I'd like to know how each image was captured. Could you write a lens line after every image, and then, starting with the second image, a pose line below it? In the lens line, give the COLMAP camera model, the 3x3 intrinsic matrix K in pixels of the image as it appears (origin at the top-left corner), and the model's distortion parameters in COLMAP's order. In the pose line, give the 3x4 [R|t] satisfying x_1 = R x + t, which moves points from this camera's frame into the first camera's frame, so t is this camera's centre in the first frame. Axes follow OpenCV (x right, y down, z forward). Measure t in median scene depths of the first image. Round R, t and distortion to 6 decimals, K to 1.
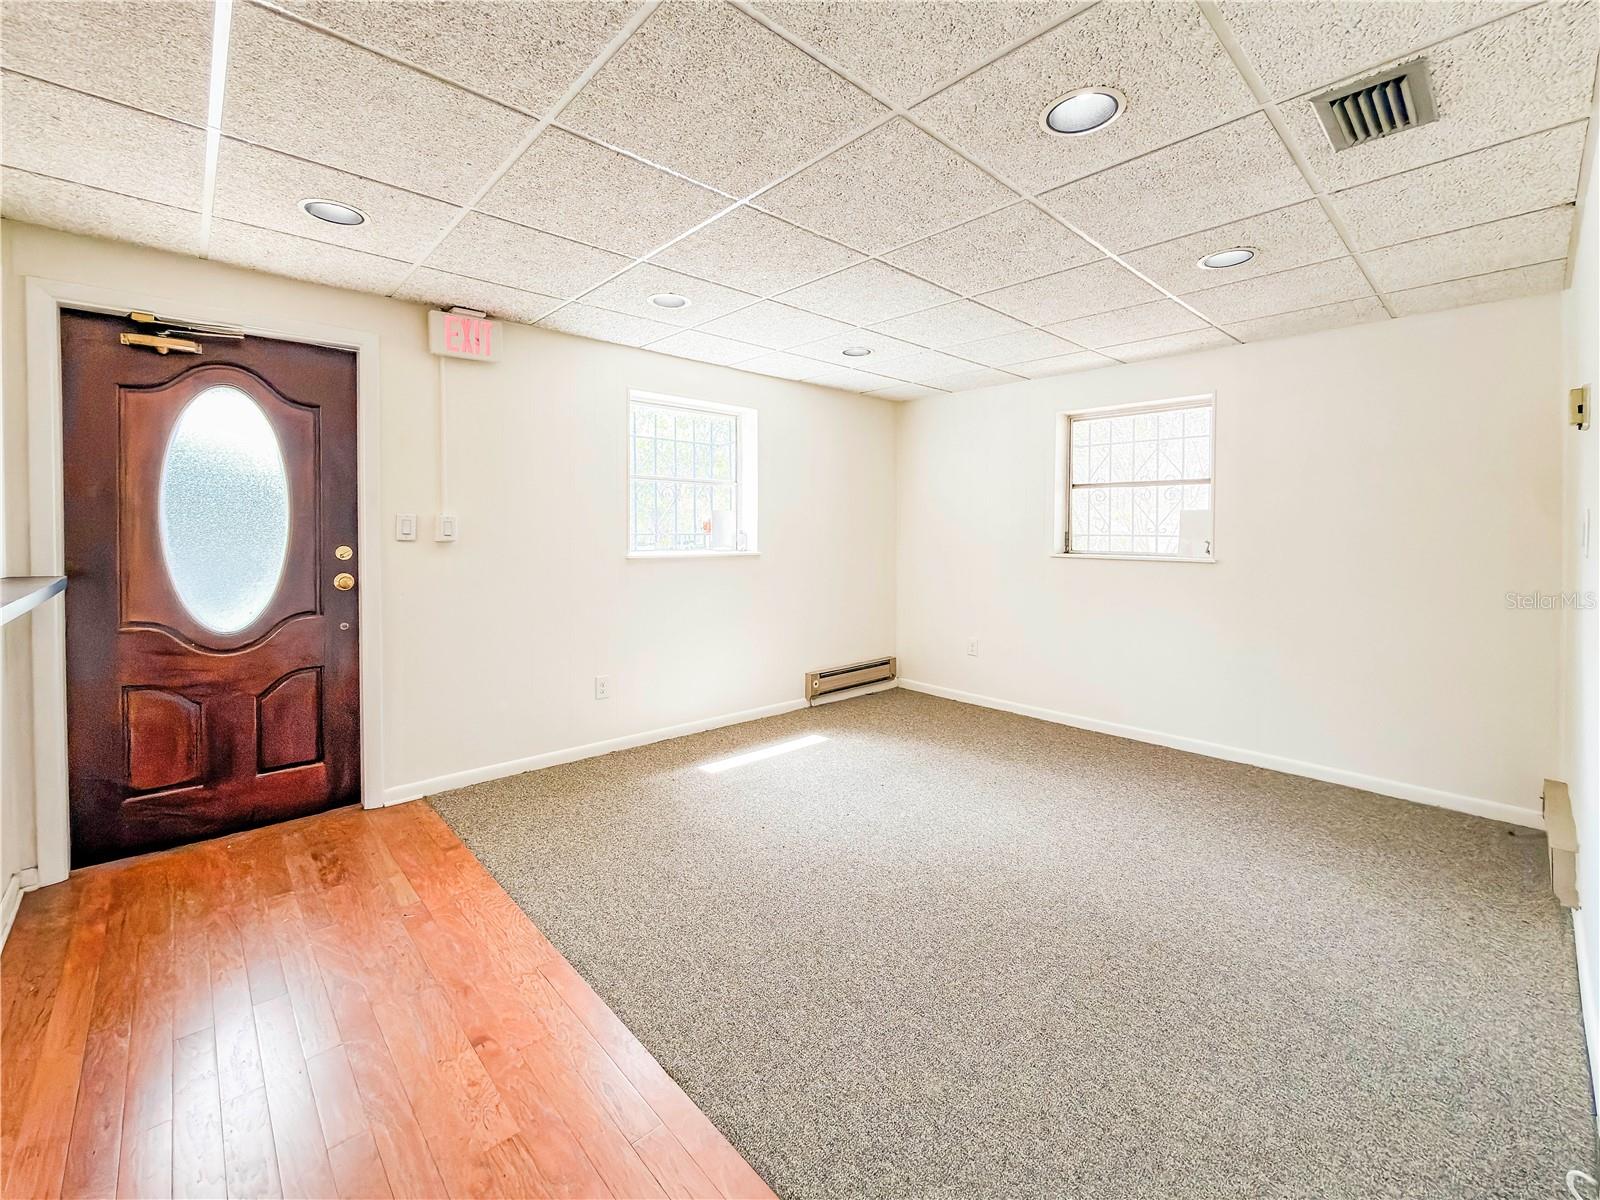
lens RADIAL K [[669.7, 0, 801.4], [0, 669.7, 549.0], [0, 0, 1]] dist [0.000997, 0.000185]
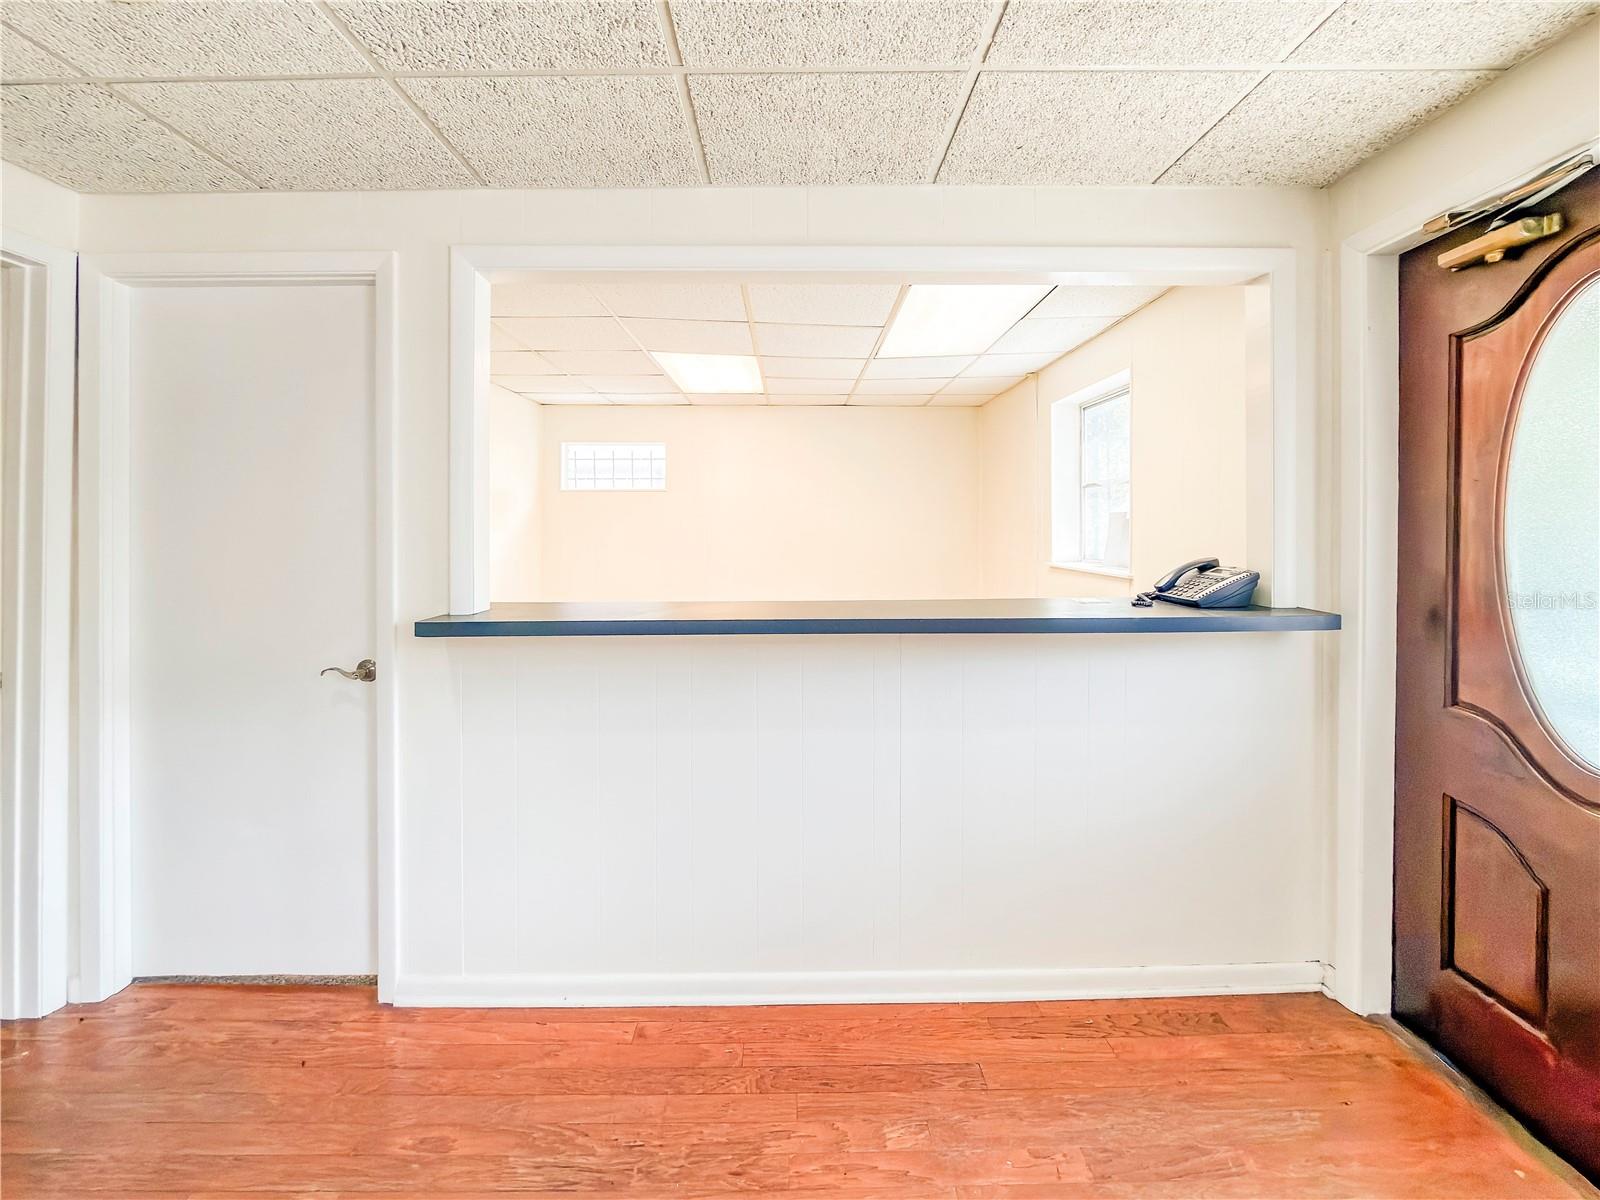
lens RADIAL K [[685.0, 0, 789.6], [0, 685.0, 531.6], [0, 0, 1]] dist [-0.002655, -0.000294]
pose [[-0.680860, 0.008200, -0.732368, -0.077713], [-0.017133, 0.999485, 0.027118, -0.052433], [0.732213, 0.031011, -0.680369, 0.861802]]
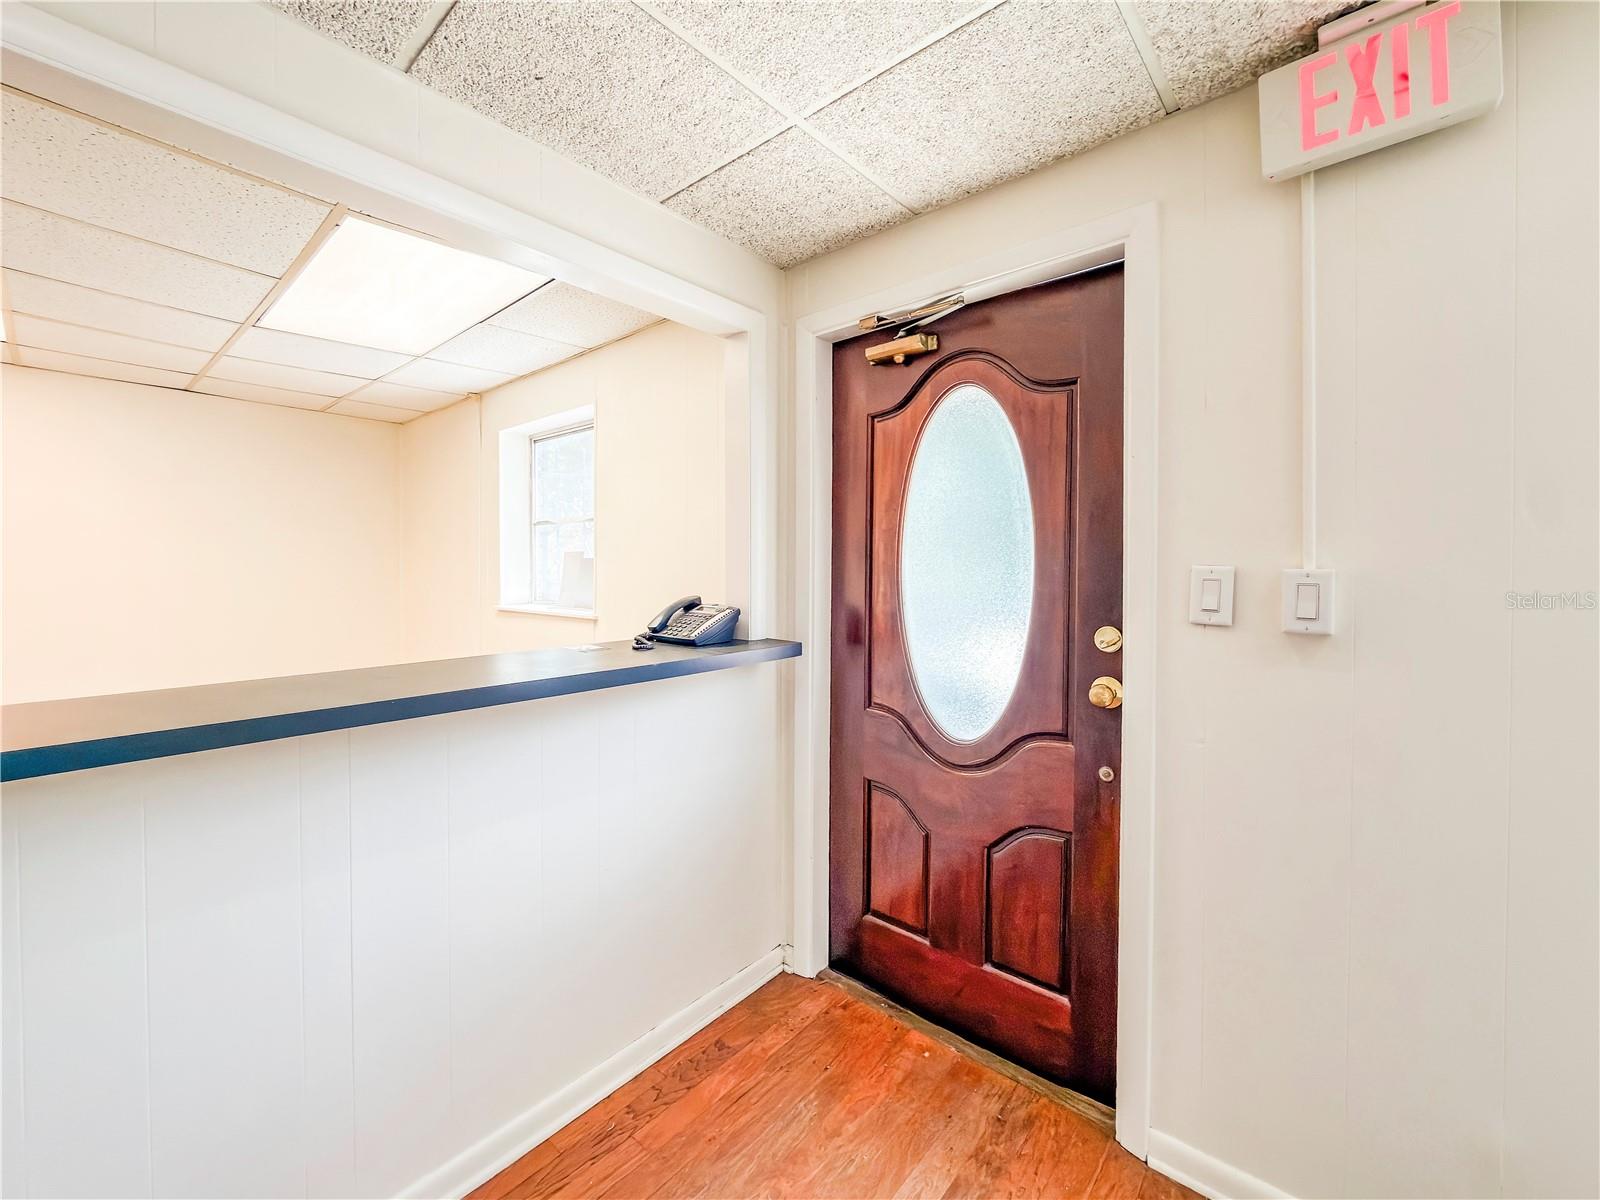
lens RADIAL K [[658.8, 0, 801.5], [0, 658.8, 577.1], [0, 0, 1]] dist [-0.012099, -0.000001]
pose [[0.108497, 0.016004, -0.993968, -0.190600], [-0.030253, 0.999460, 0.012790, -0.045956], [0.993636, 0.028682, 0.108922, 0.727747]]
